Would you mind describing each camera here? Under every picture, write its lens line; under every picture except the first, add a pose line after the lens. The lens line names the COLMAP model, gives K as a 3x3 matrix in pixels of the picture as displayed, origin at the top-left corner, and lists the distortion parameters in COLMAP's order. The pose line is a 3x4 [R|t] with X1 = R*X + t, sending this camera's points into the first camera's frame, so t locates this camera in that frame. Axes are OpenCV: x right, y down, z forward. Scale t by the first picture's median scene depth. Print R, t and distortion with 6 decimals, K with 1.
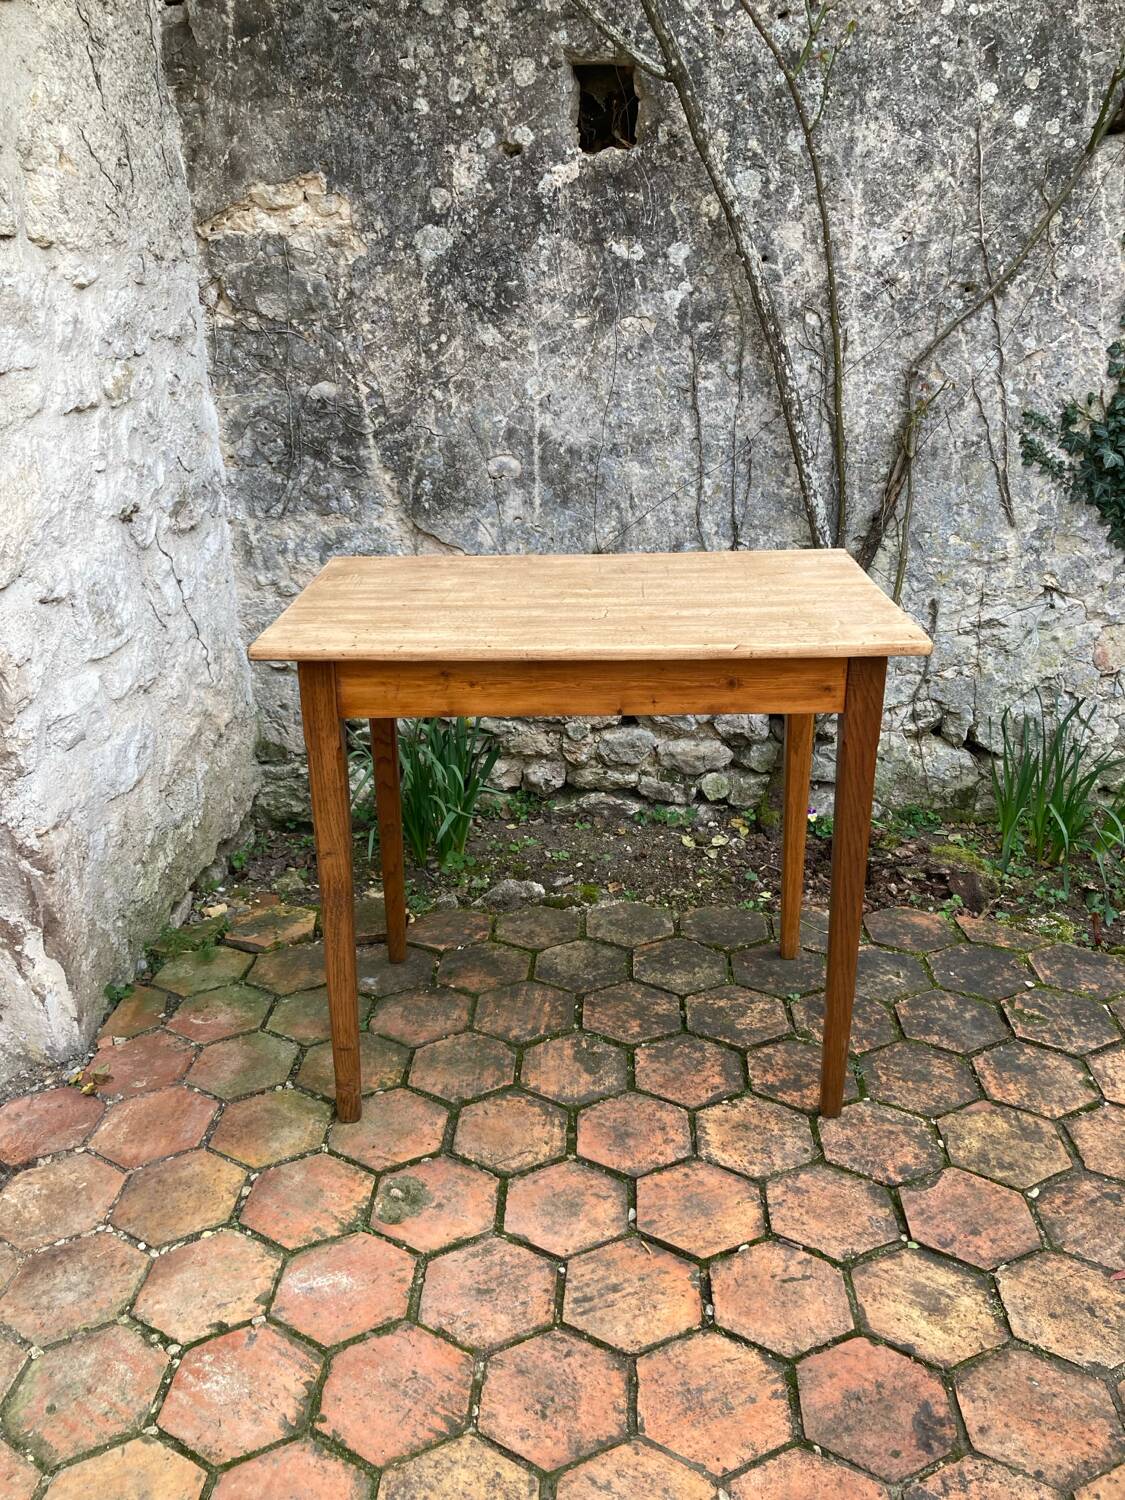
lens RADIAL K [[1212.6, 0, 555.8], [0, 1212.6, 730.9], [0, 0, 1]] dist [0.010723, 0.017290]
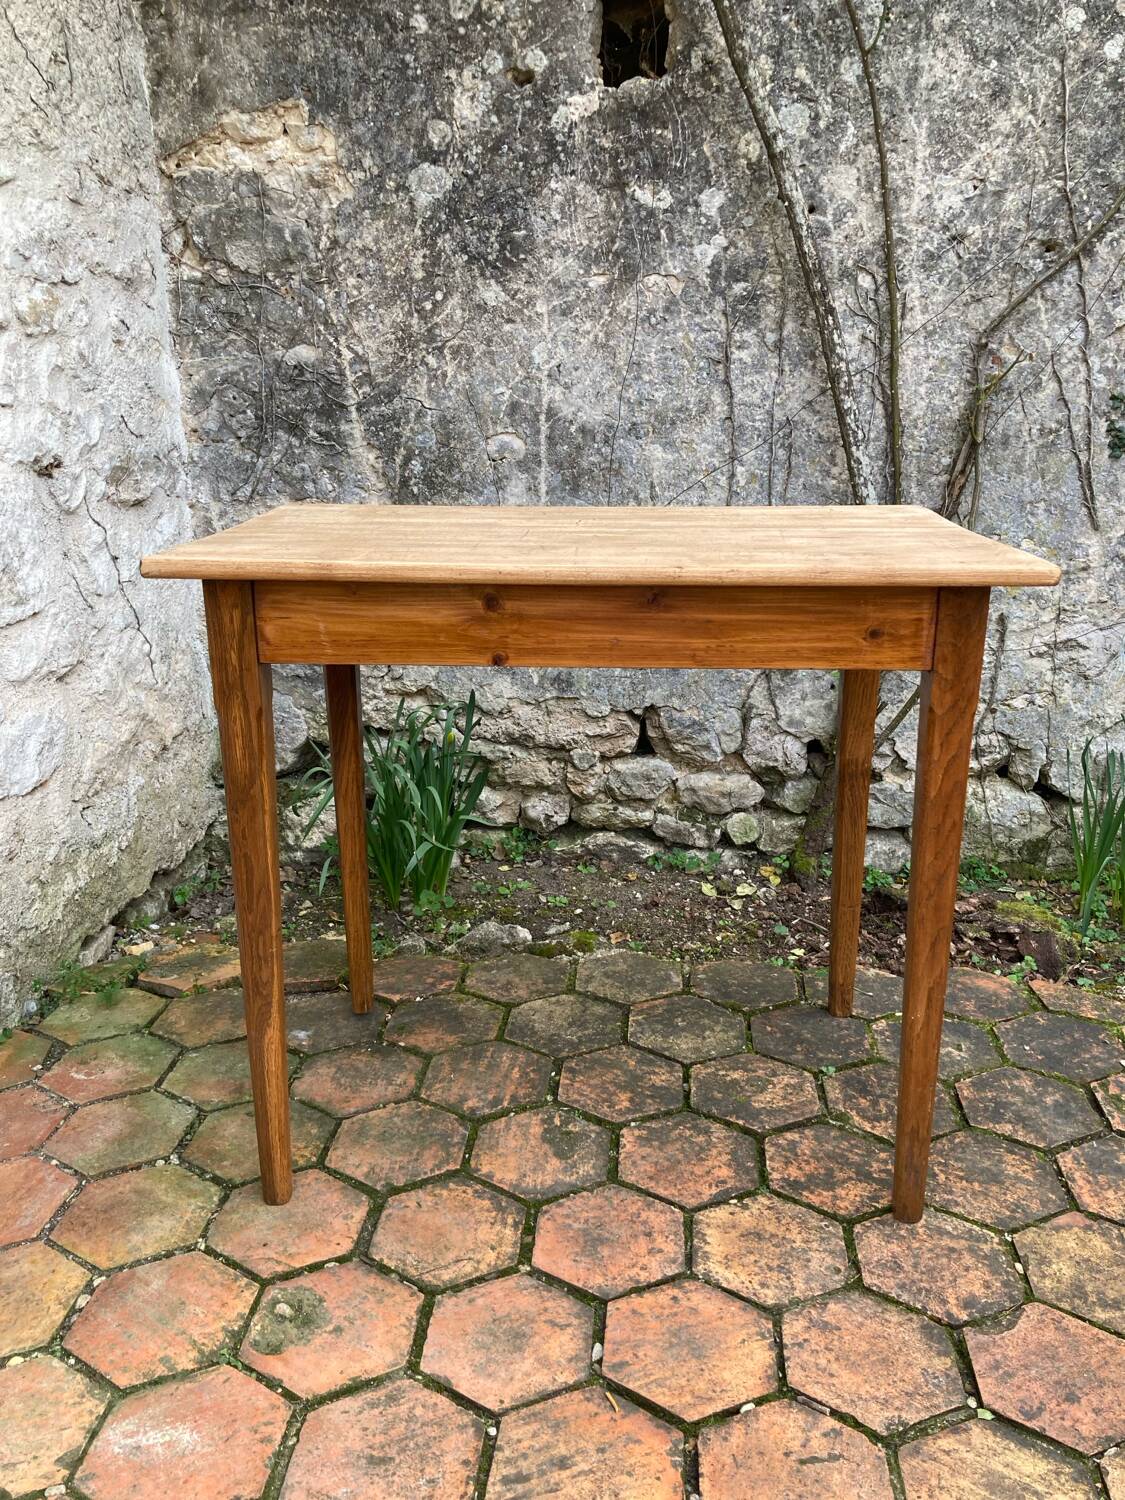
lens RADIAL K [[1223.6, 0, 580.0], [0, 1223.6, 753.0], [0, 0, 1]] dist [-0.005387, 0.058227]
pose [[0.999438, 0.029068, -0.016724, 0.033236], [-0.029905, 0.998190, -0.052186, 0.046803], [0.015176, 0.052656, 0.998497, 0.149230]]
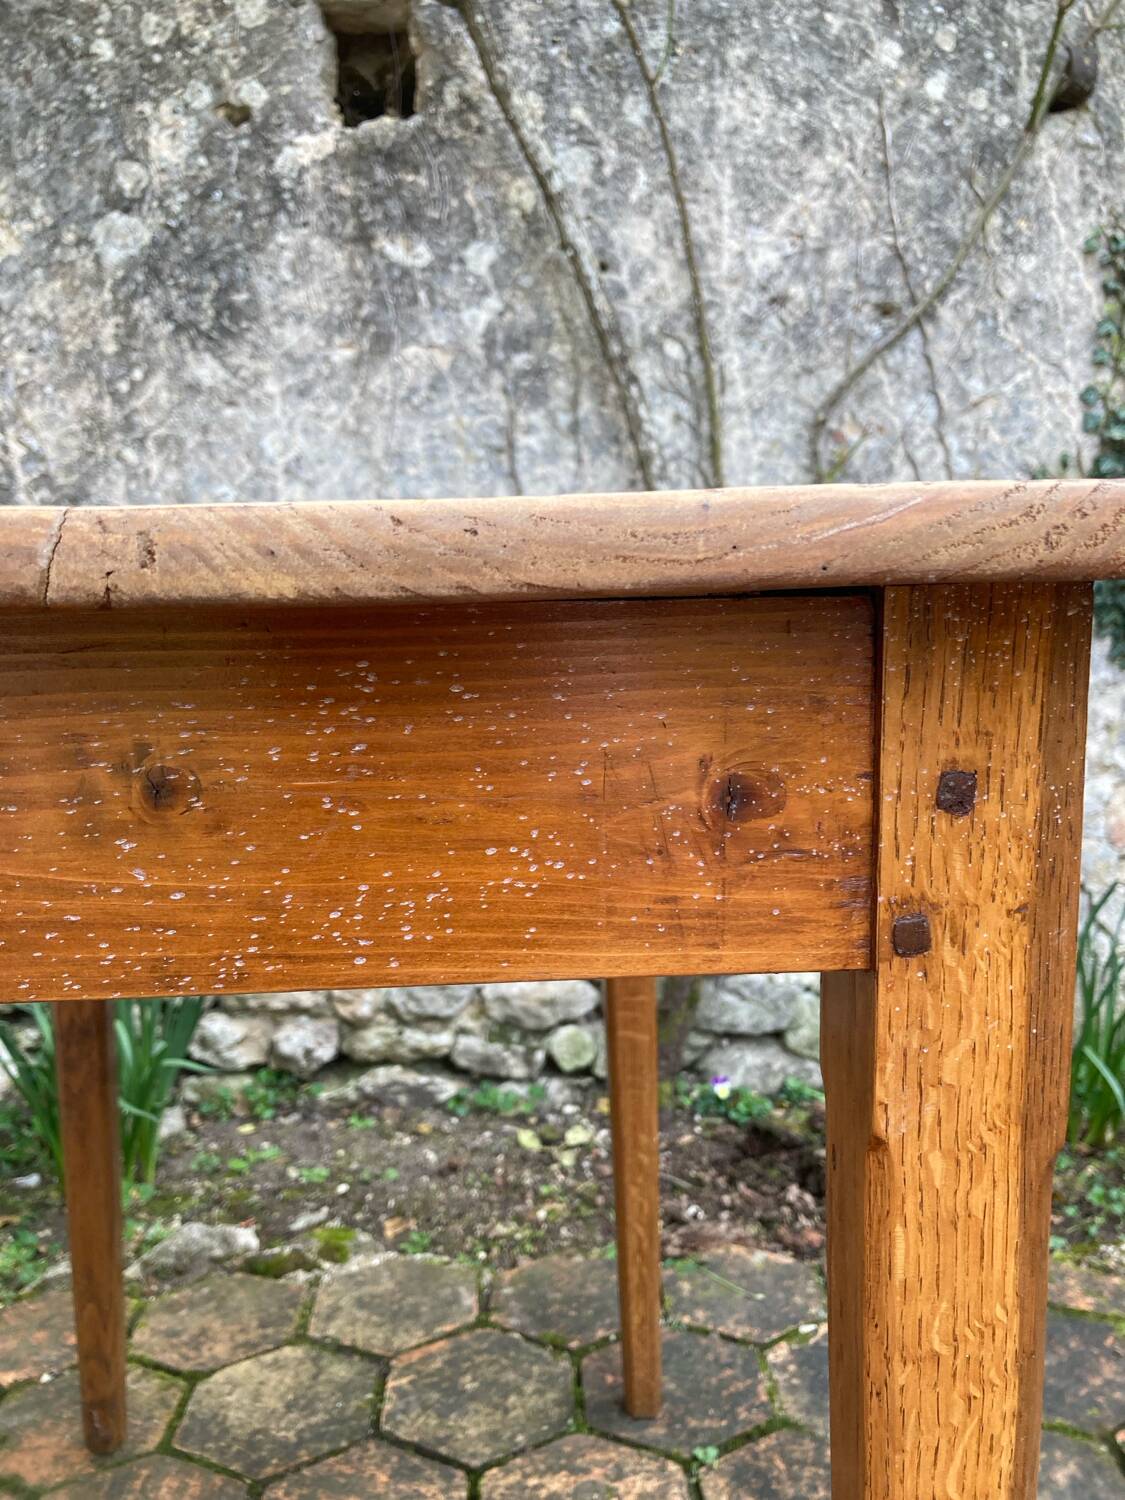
lens RADIAL K [[1250.6, 0, 575.7], [0, 1250.6, 734.8], [0, 0, 1]] dist [-0.010750, 0.044634]
pose [[0.994559, -0.014576, 0.103145, 0.077157], [0.038201, 0.972214, -0.230957, 0.042463], [-0.096913, 0.233641, 0.967481, 0.361698]]
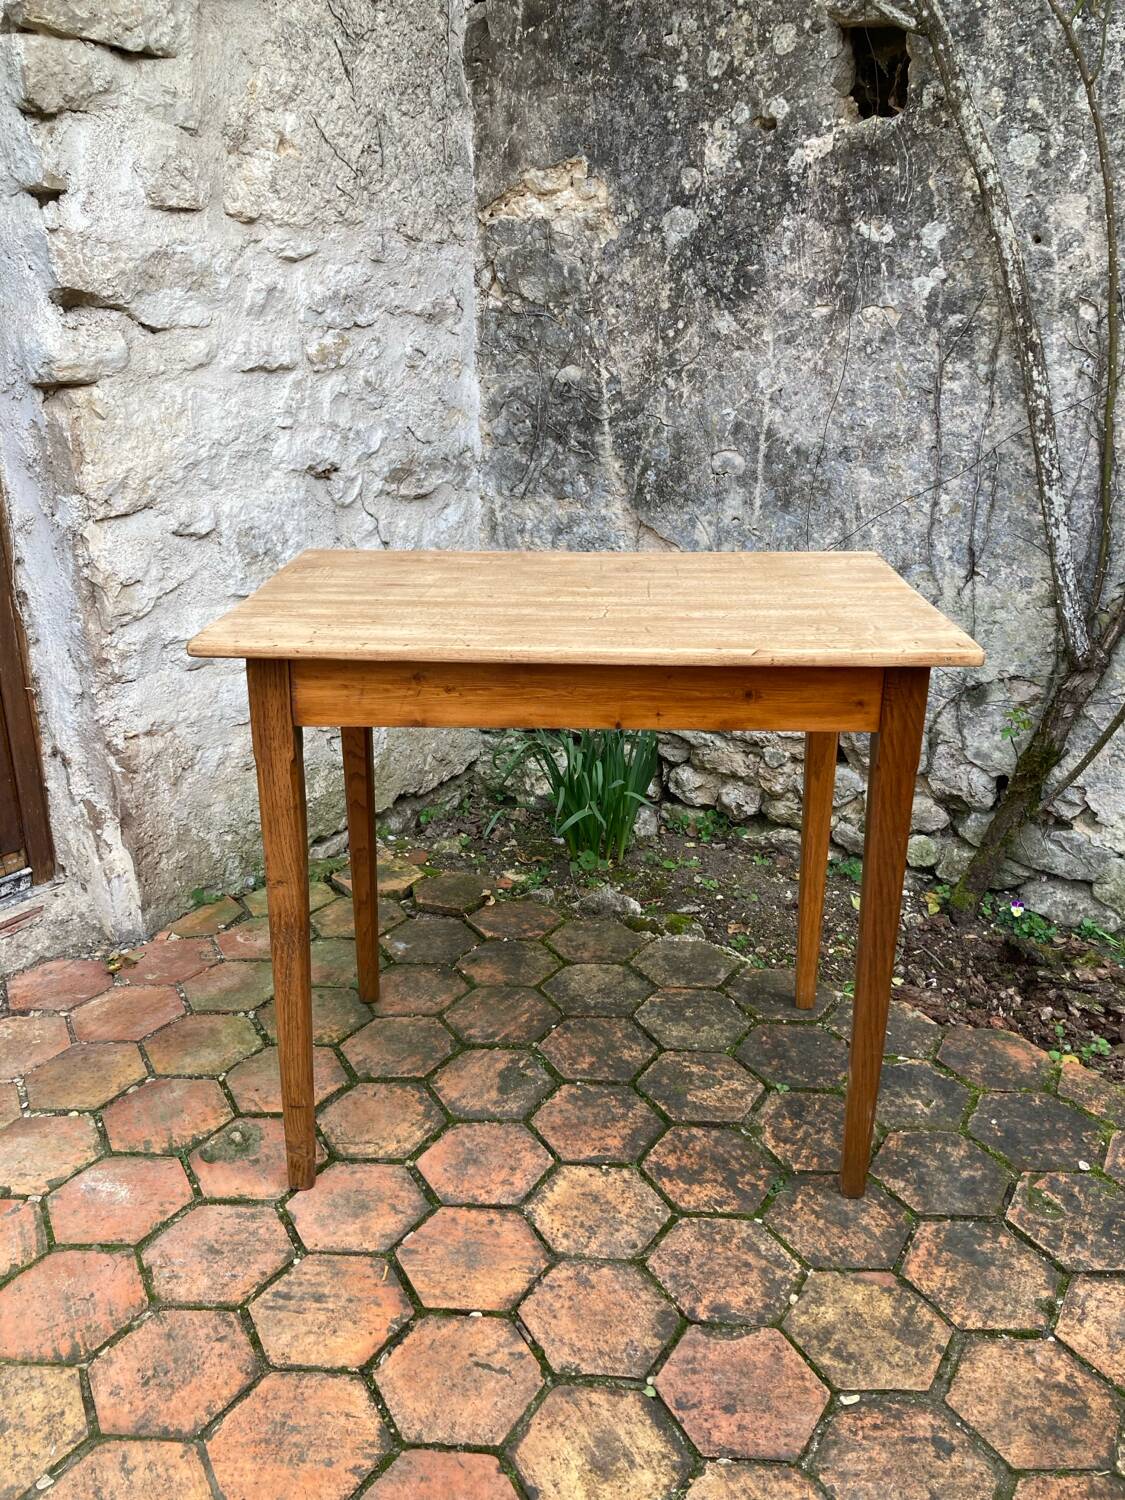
lens RADIAL K [[1211.1, 0, 564.3], [0, 1211.1, 725.5], [0, 0, 1]] dist [0.010909, 0.016665]
pose [[0.881631, 0.174034, -0.438679, 0.310960], [-0.182606, 0.982918, 0.022955, -0.017884], [0.435180, 0.059868, 0.898351, 0.121430]]
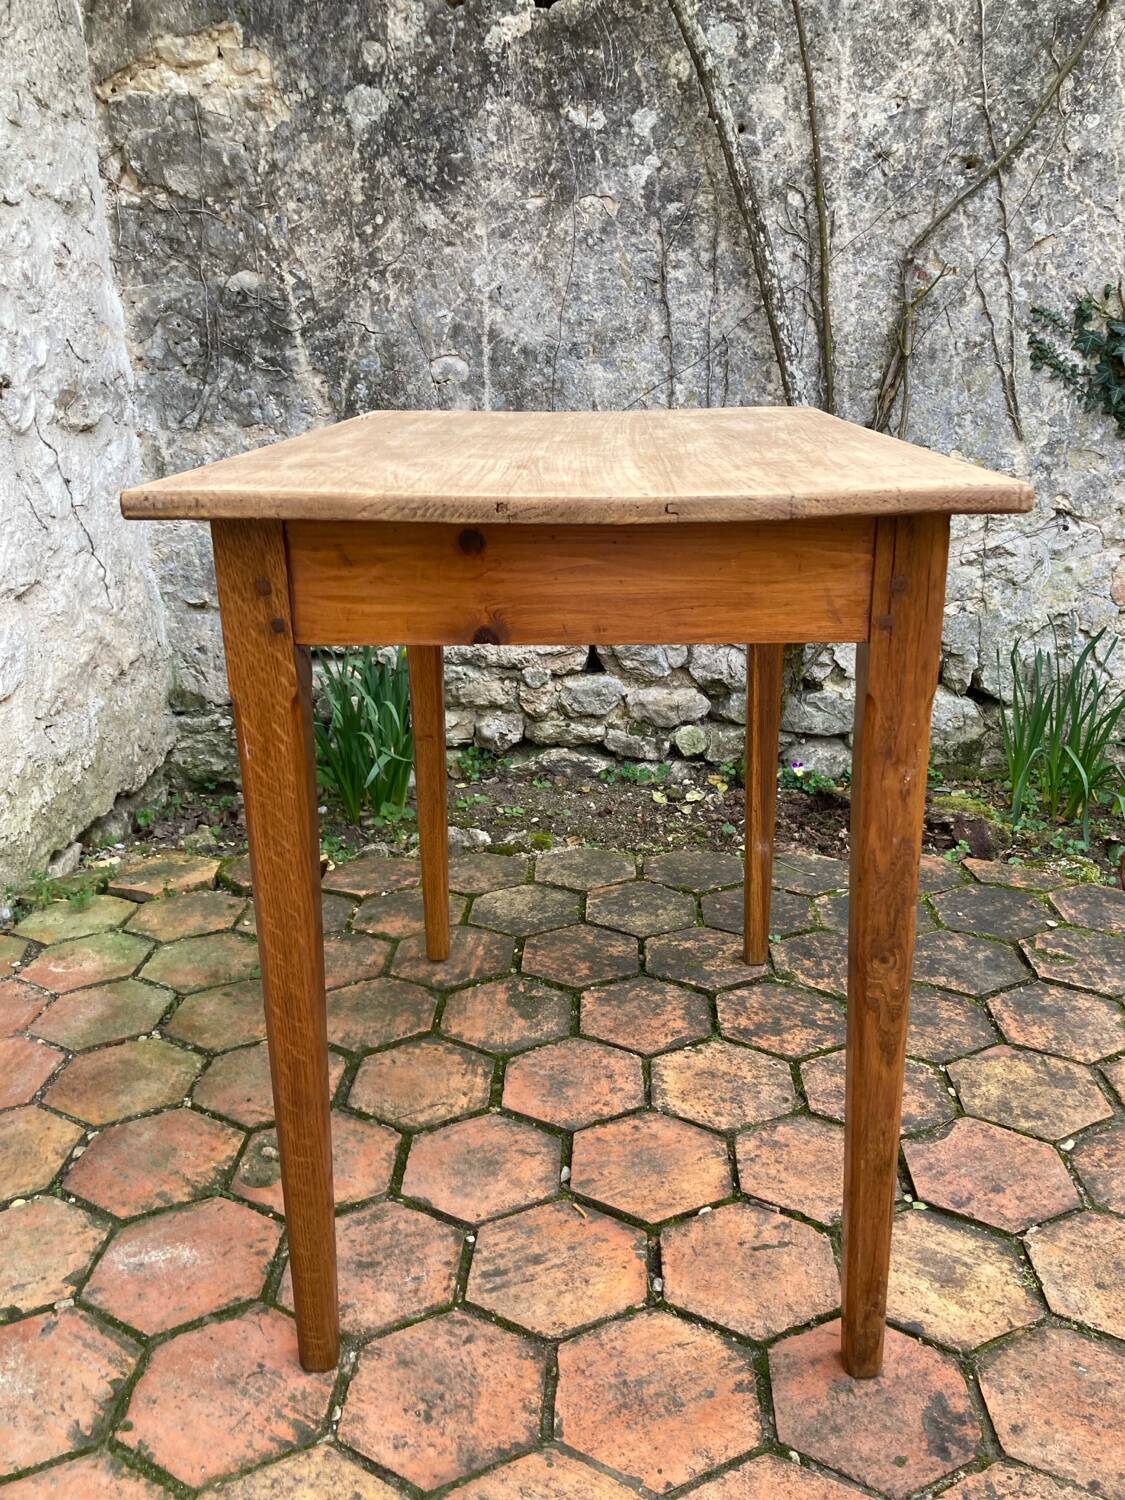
lens RADIAL K [[1225.8, 0, 576.8], [0, 1225.8, 746.4], [0, 0, 1]] dist [0.018783, 0.013753]
pose [[0.999731, 0.001040, 0.023163, 0.031439], [-0.000340, 0.999544, -0.030193, 0.088599], [-0.023184, 0.030177, 0.999276, 0.118391]]
